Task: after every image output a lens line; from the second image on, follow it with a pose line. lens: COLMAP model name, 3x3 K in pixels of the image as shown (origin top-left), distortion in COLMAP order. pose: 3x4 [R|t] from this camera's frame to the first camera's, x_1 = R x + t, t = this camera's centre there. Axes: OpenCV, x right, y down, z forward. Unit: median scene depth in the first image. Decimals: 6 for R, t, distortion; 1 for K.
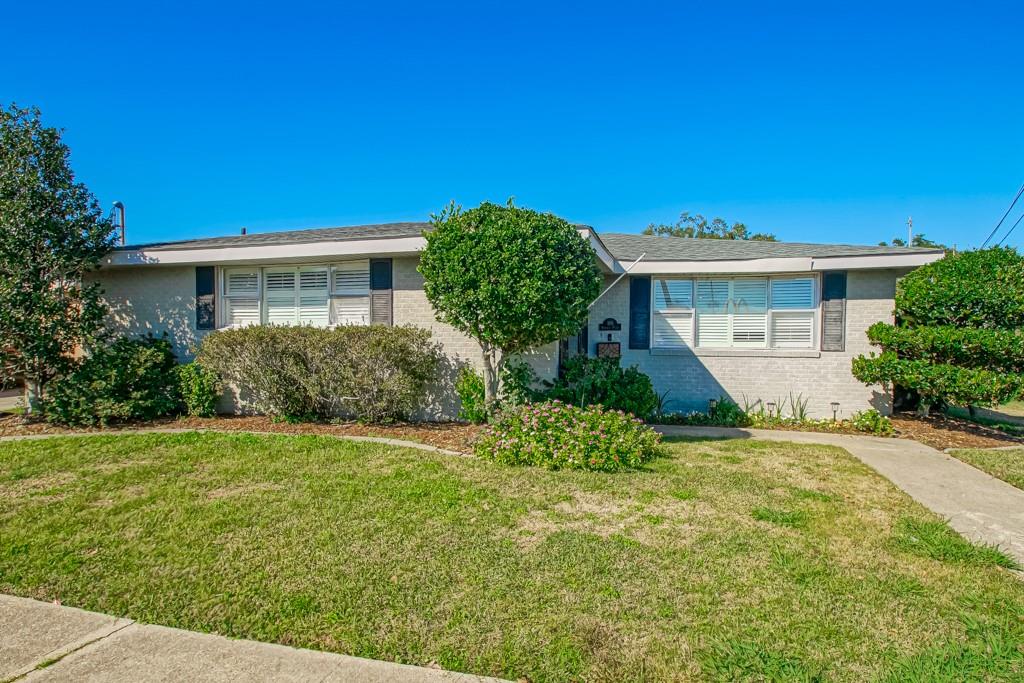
lens RADIAL K [[582.4, 0, 512.1], [0, 582.4, 356.4], [0, 0, 1]] dist [-0.015029, -0.000320]
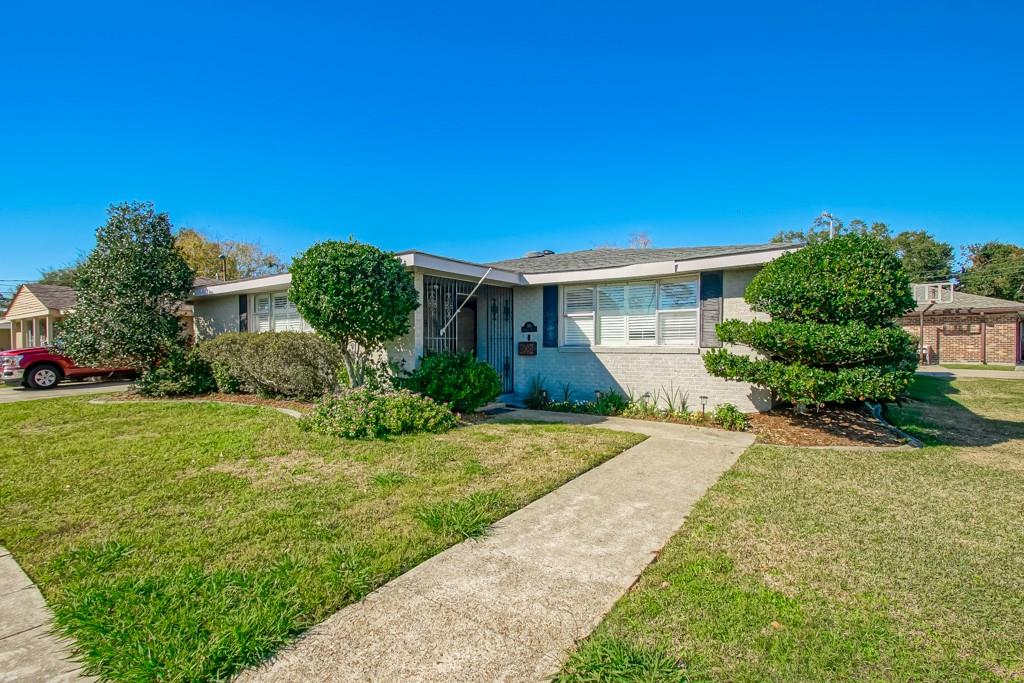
lens RADIAL K [[476.8, 0, 499.2], [0, 476.8, 354.4], [0, 0, 1]] dist [0.001896, -0.009544]
pose [[0.939042, -0.002226, -0.343796, 0.474847], [0.000849, 0.999991, -0.004156, 0.006193], [0.343802, 0.003611, 0.939035, 0.054579]]
